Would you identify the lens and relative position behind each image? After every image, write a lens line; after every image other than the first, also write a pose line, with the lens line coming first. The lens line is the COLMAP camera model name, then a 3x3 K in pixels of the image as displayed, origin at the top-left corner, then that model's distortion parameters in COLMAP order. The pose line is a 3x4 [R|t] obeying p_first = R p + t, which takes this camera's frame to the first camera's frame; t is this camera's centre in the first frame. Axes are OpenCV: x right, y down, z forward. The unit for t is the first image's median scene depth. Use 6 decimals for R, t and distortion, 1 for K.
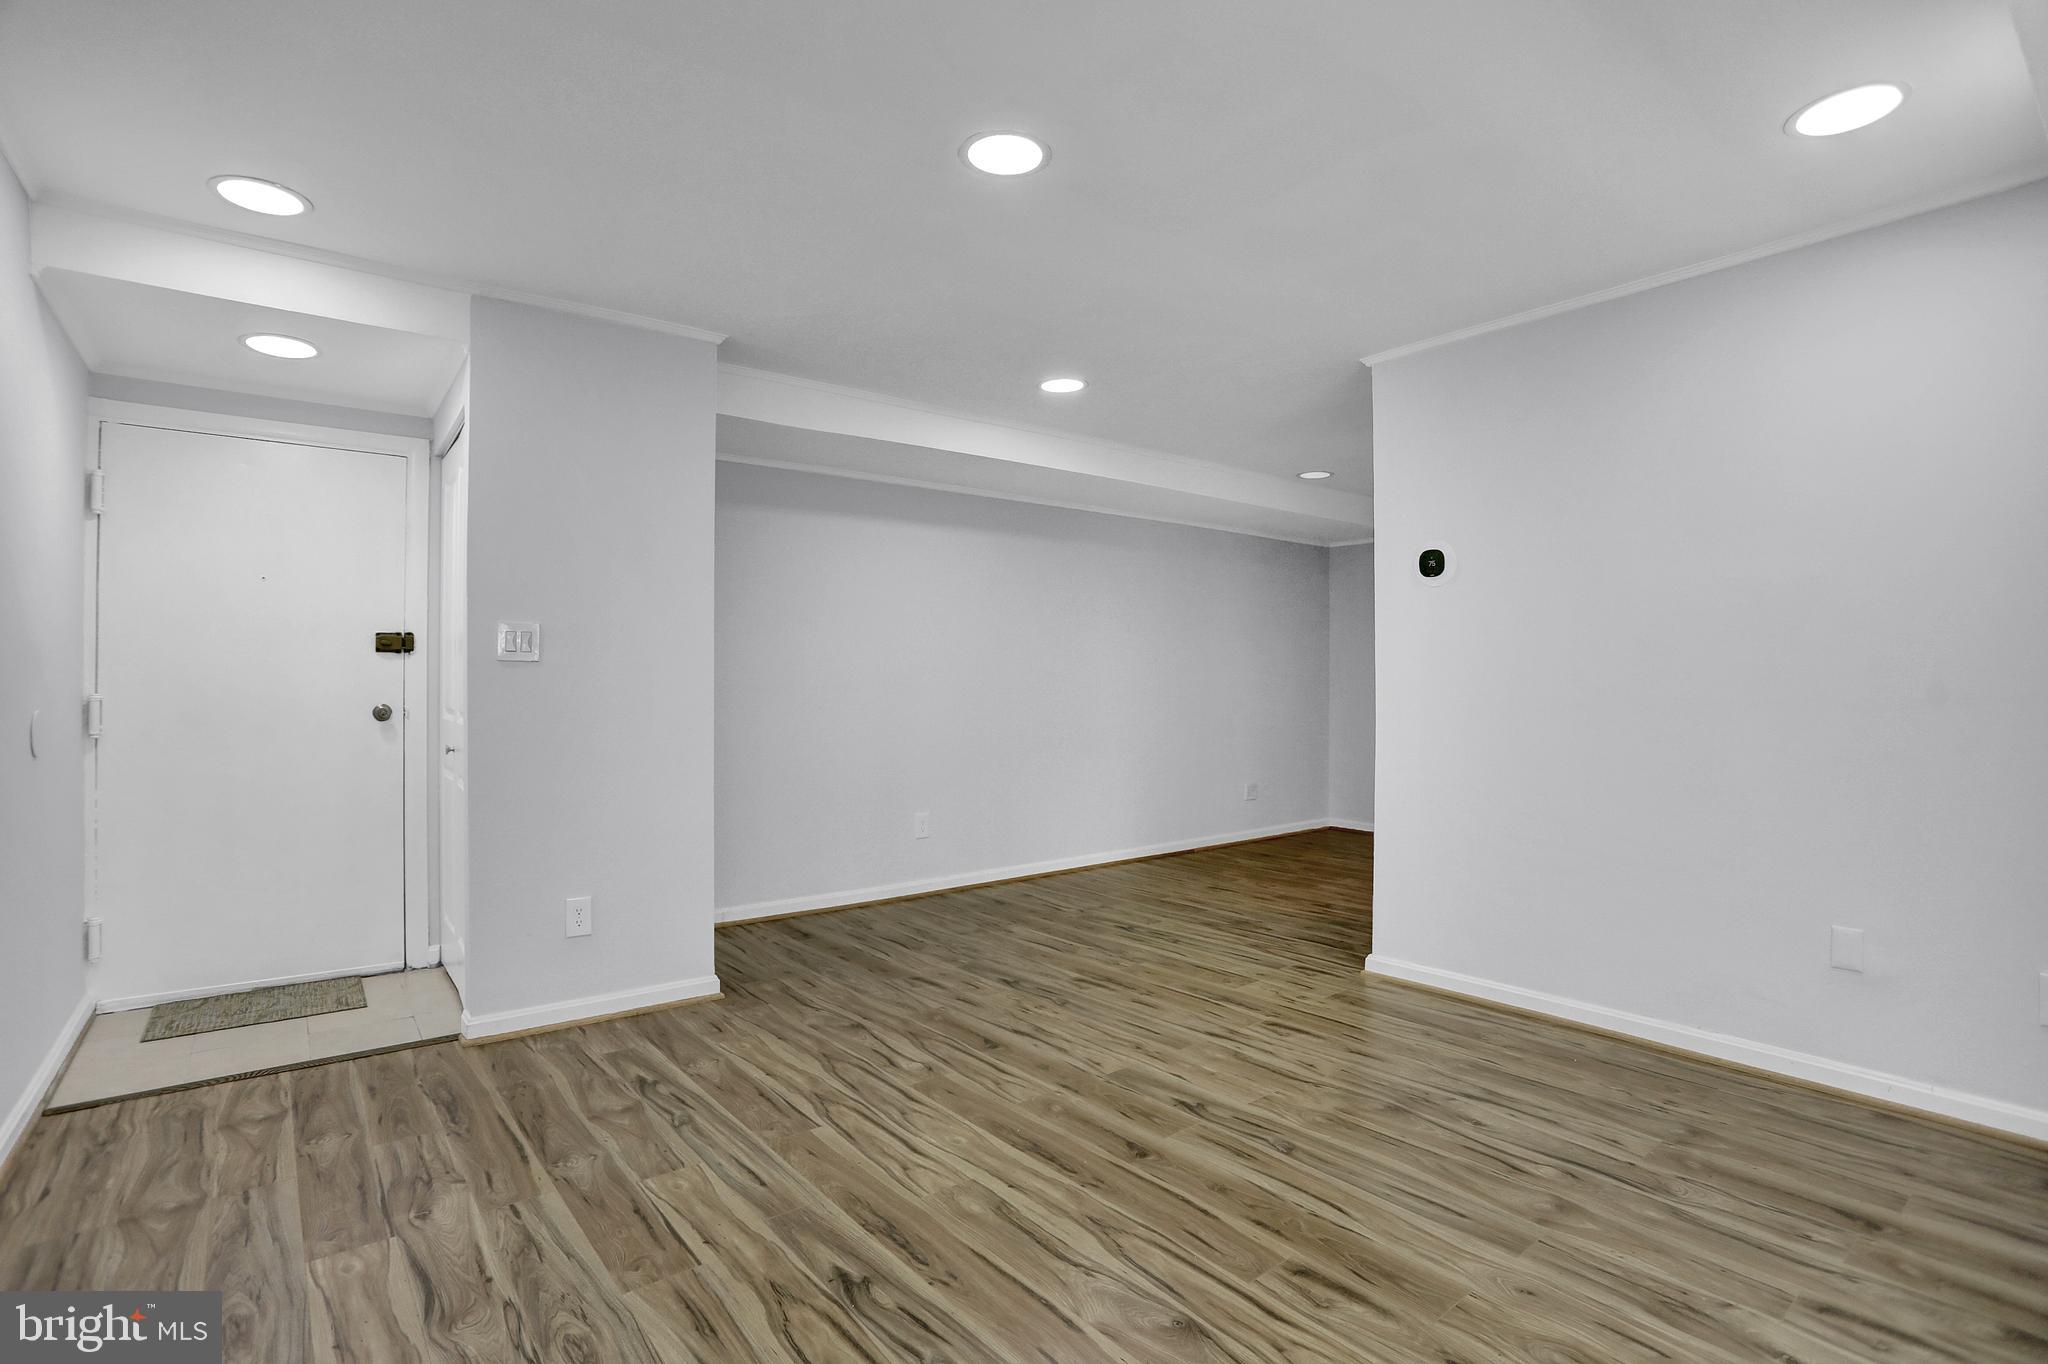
lens RADIAL K [[975.6, 0, 1024.0], [0, 975.6, 682.0], [0, 0, 1]] dist [-0.065689, 0.024757]
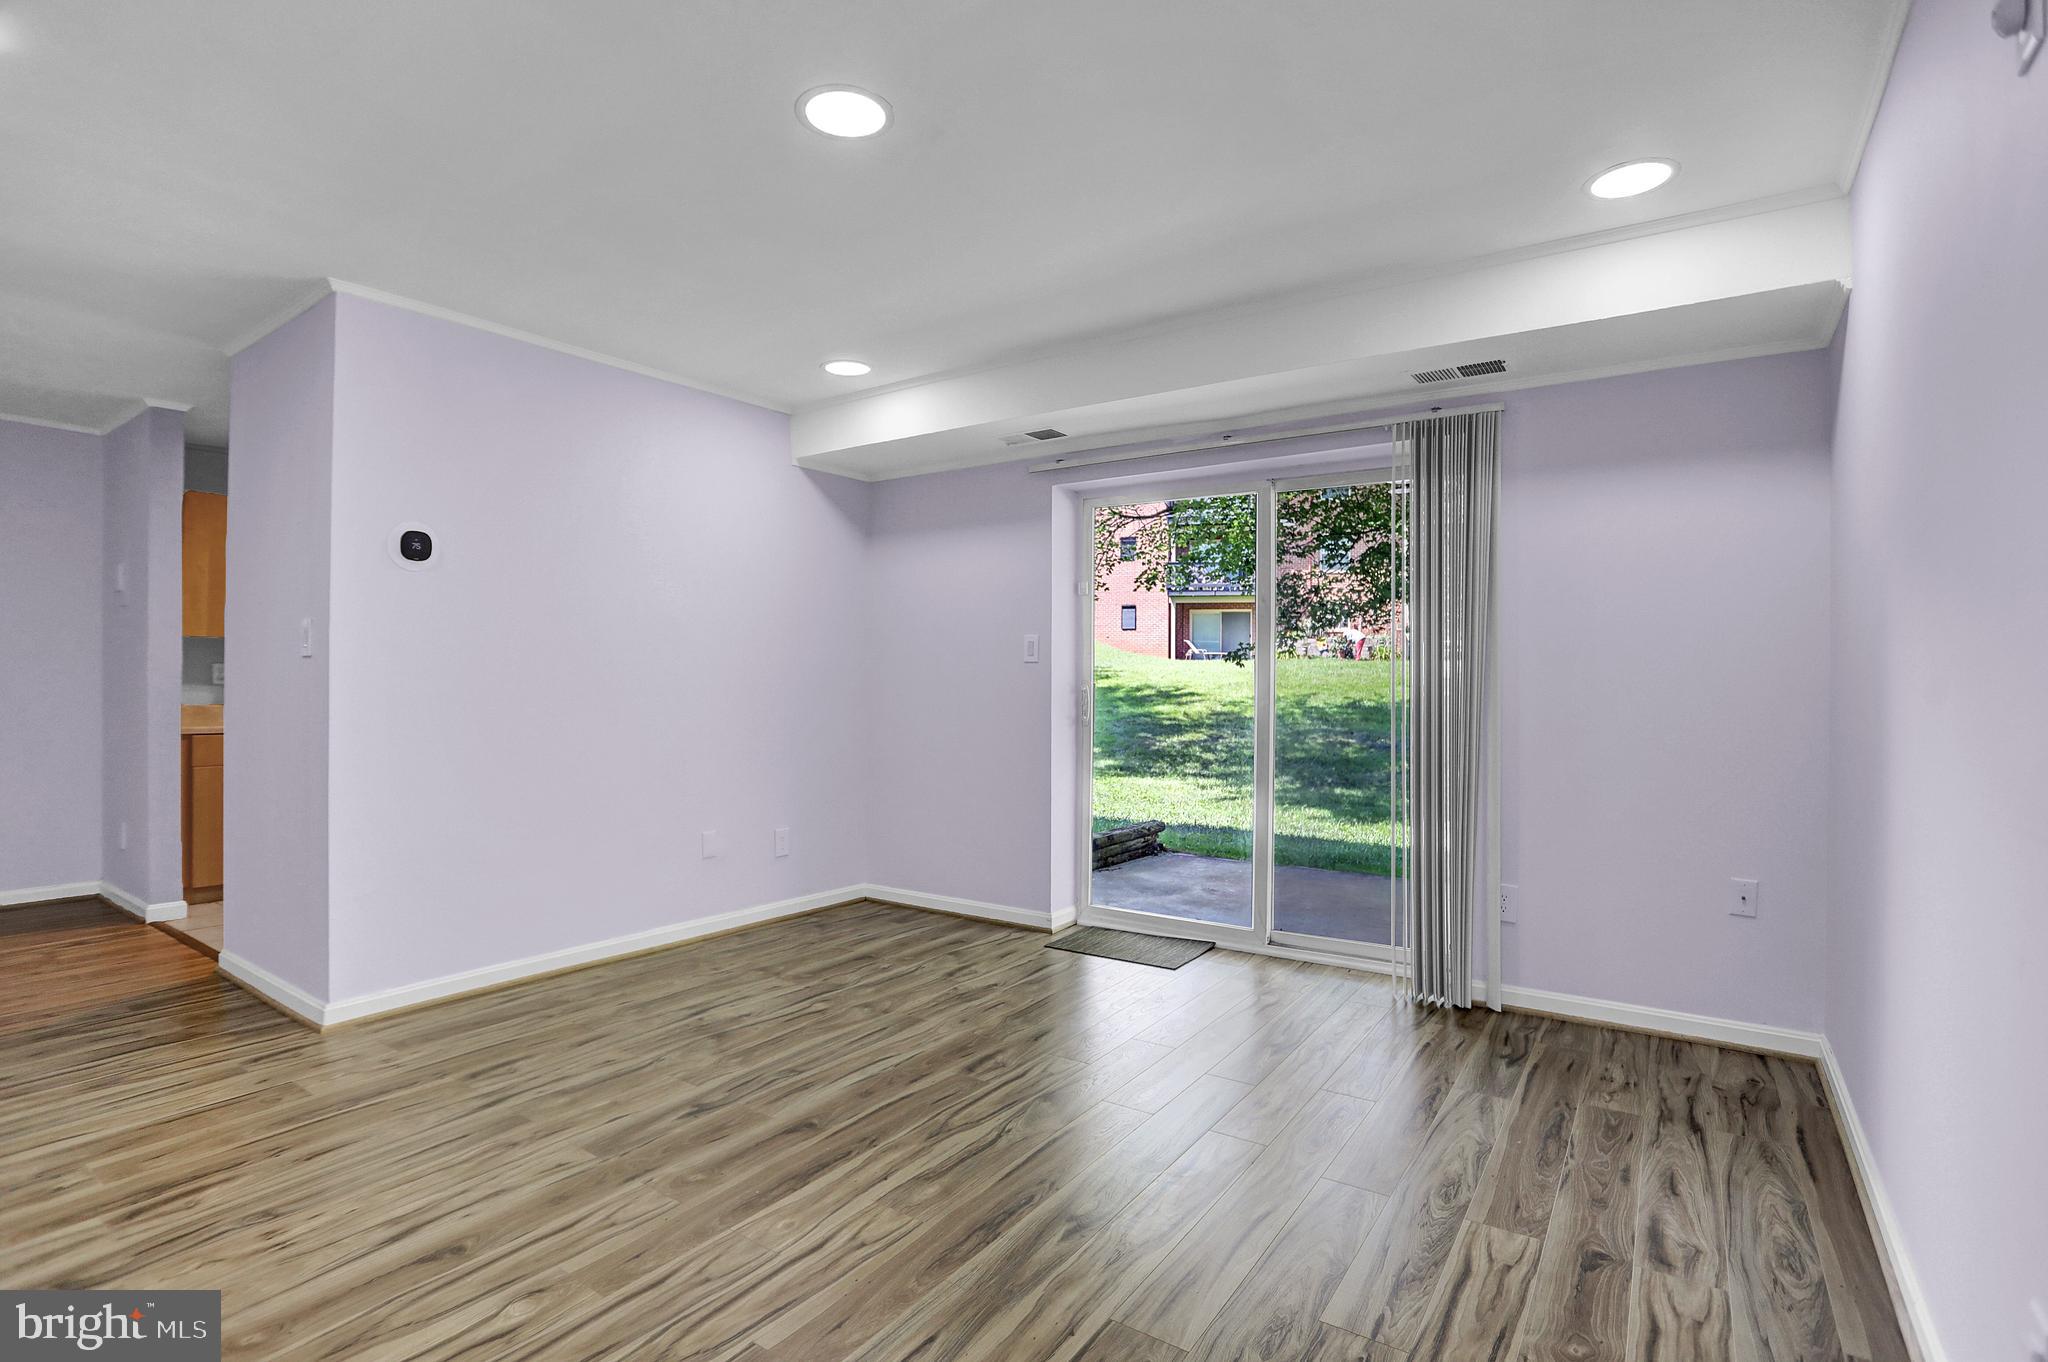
lens RADIAL K [[975.6, 0, 1024.0], [0, 975.6, 681.0], [0, 0, 1]] dist [-0.065689, 0.024757]
pose [[-0.284873, -0.001479, 0.958564, -0.850249], [-0.007037, 0.999975, -0.000548, 0.003607], [-0.958539, -0.006902, -0.284876, 0.962935]]
